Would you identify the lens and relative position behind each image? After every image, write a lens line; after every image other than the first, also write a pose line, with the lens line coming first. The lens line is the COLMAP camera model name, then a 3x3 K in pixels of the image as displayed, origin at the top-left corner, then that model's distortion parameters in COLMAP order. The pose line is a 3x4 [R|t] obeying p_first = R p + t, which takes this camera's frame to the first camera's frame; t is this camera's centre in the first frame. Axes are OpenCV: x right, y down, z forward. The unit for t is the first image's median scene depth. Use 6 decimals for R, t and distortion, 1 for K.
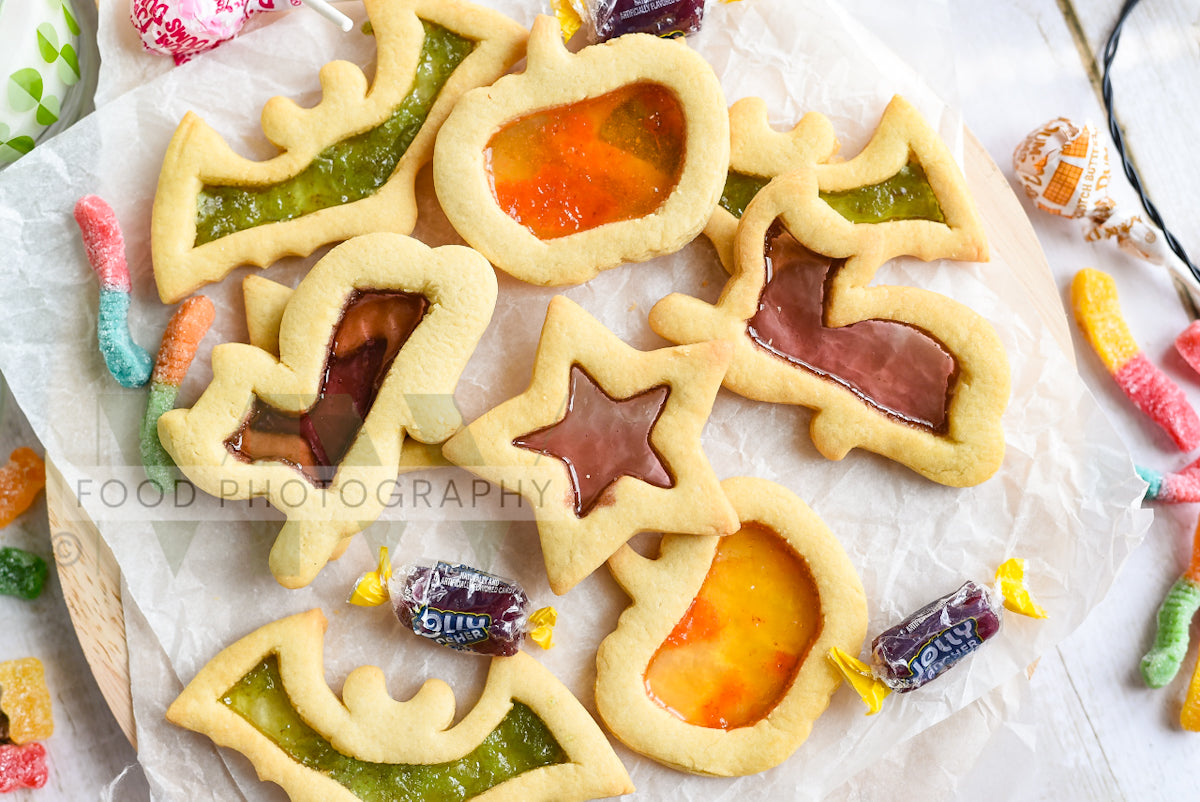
lens RADIAL K [[1875.2, 0, 589.0], [0, 1875.2, 389.9], [0, 0, 1]] dist [-0.150140, 0.000000]
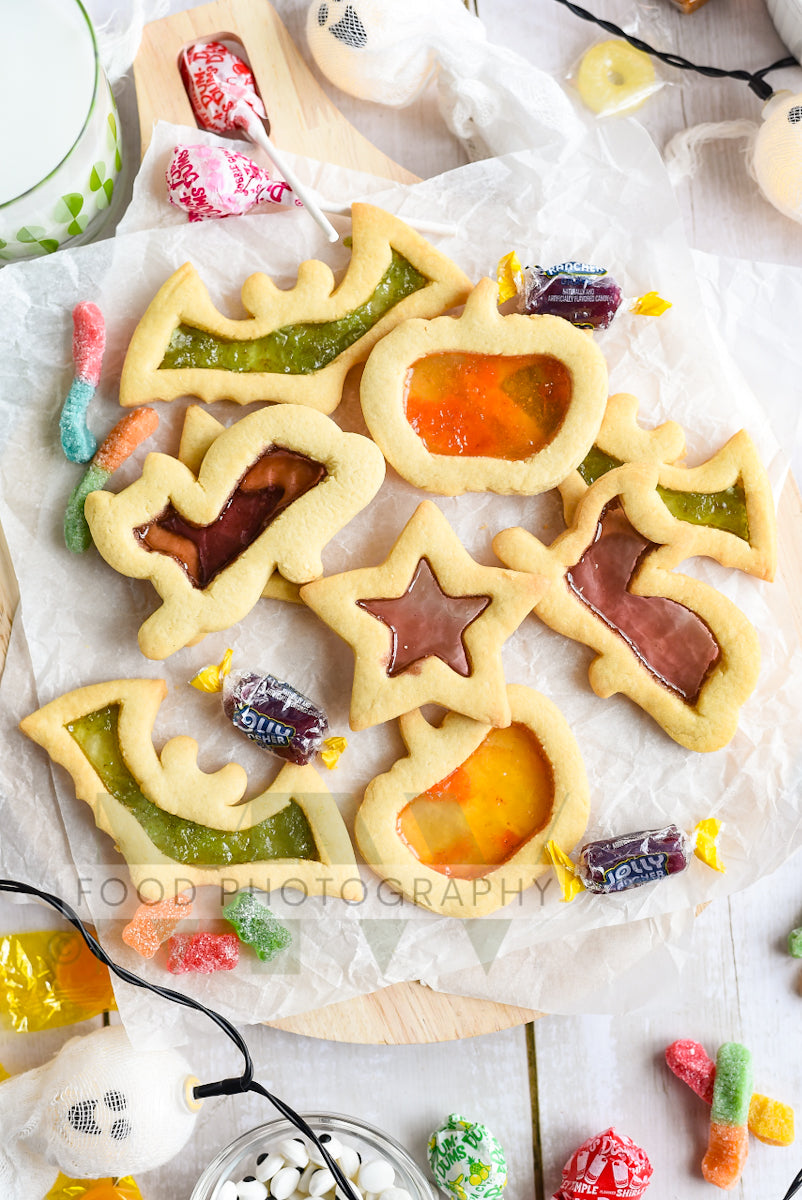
lens RADIAL K [[1875.2, 0, 403.8], [0, 1875.2, 609.4], [0, 0, 1]] dist [-0.150140, 0.000000]
pose [[0.950054, 0.312019, -0.006450, -0.001537], [-0.311403, 0.949140, 0.046497, -0.034061], [0.020629, -0.042166, 0.998898, -0.229732]]
